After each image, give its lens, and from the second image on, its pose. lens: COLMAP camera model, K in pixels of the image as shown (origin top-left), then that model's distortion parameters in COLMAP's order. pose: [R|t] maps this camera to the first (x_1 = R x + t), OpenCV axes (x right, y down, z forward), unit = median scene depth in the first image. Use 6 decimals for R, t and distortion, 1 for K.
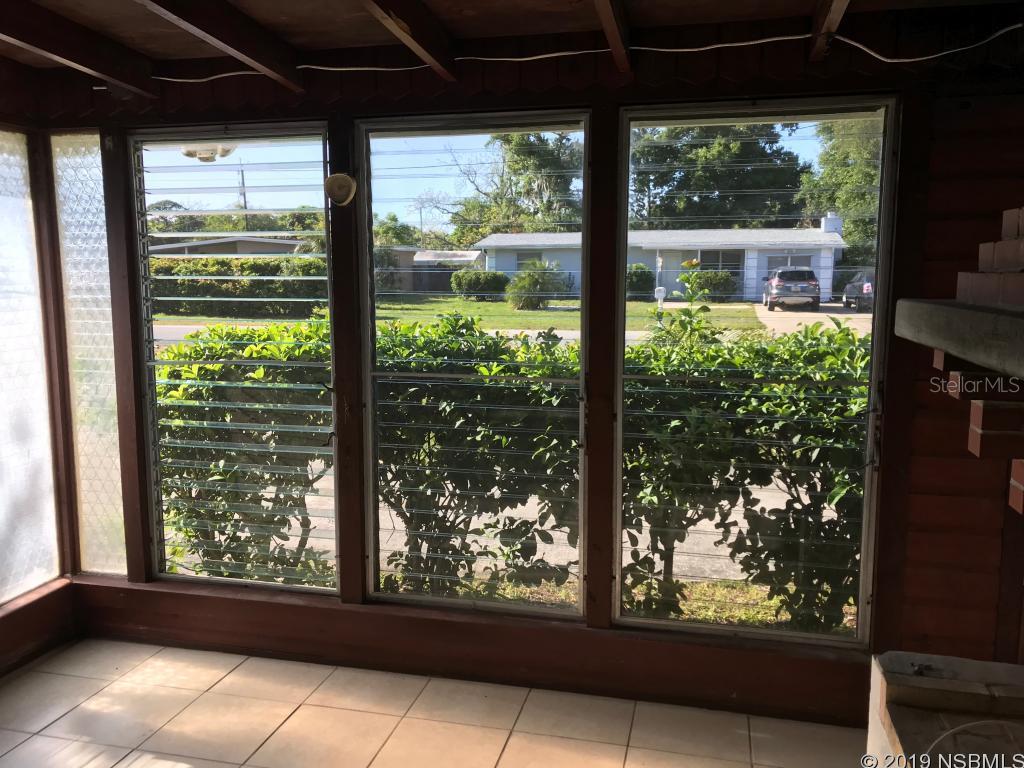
lens RADIAL K [[849.9, 0, 508.0], [0, 849.9, 374.7], [0, 0, 1]] dist [0.003015, 0.012164]
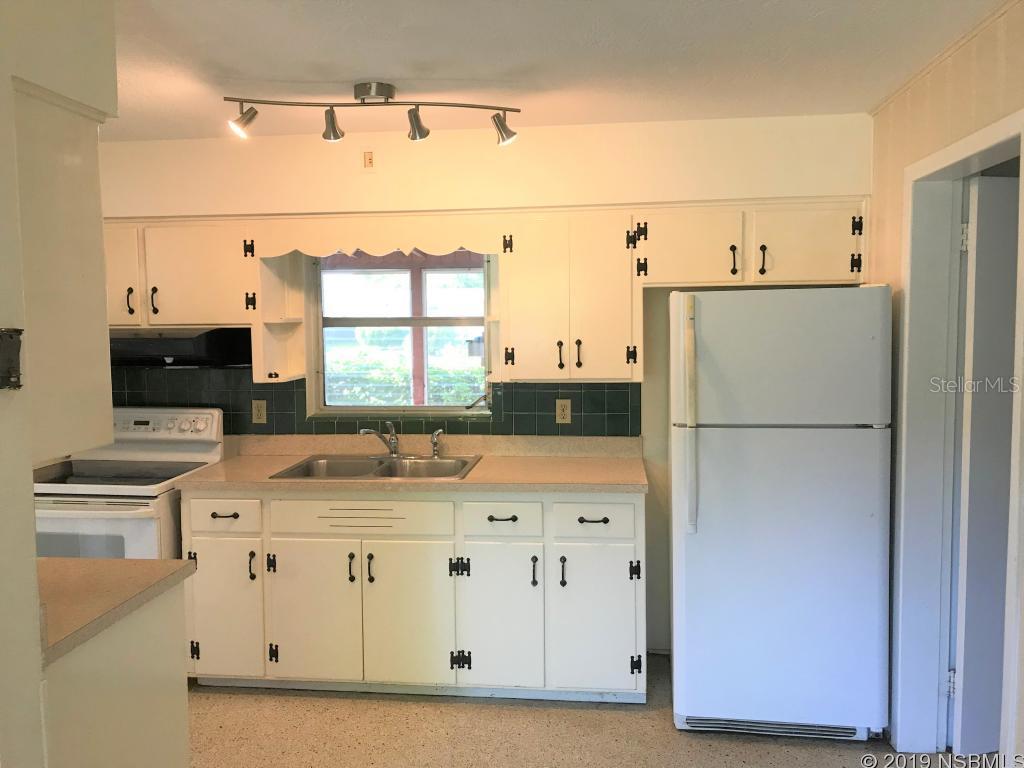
lens RADIAL K [[832.9, 0, 510.6], [0, 832.9, 378.6], [0, 0, 1]] dist [0.117868, -0.279373]
pose [[0.993279, -0.018266, 0.114298, 0.084842], [0.024431, 0.998308, -0.052771, 0.144732], [-0.113141, 0.055208, 0.992044, -1.326148]]
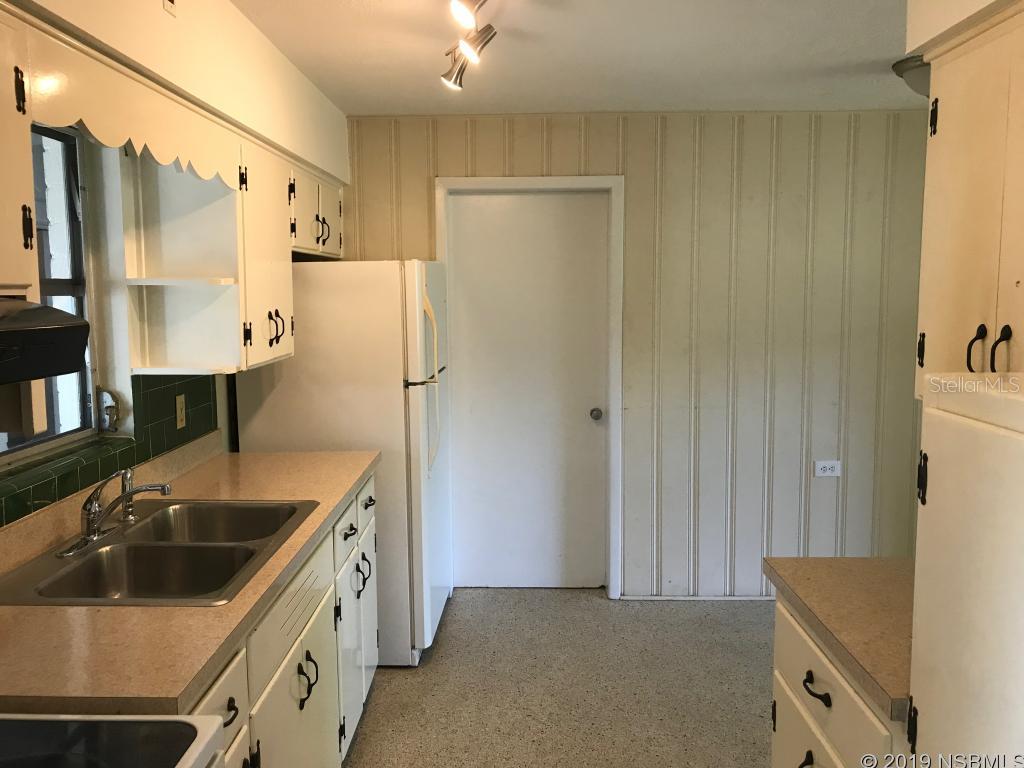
lens RADIAL K [[849.9, 0, 508.0], [0, 849.9, 374.7], [0, 0, 1]] dist [0.003015, 0.012164]
pose [[-0.221759, -0.095522, 0.970412, -0.561794], [0.132635, 0.982986, 0.127069, 0.037373], [-0.966039, 0.156889, -0.205316, -0.413422]]
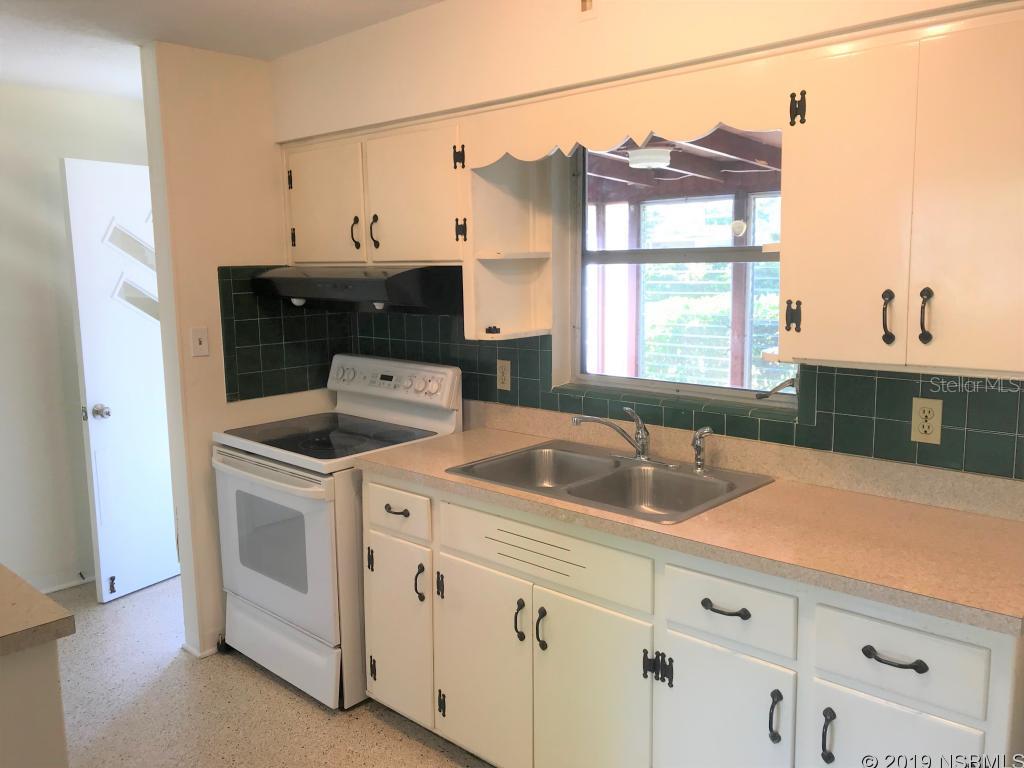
lens RADIAL K [[832.9, 0, 510.6], [0, 832.9, 378.6], [0, 0, 1]] dist [0.117868, -0.279373]
pose [[0.867631, 0.056478, -0.493990, 0.310353], [-0.048525, 0.998403, 0.028920, 0.100236], [0.494835, -0.001121, 0.868986, -0.921044]]
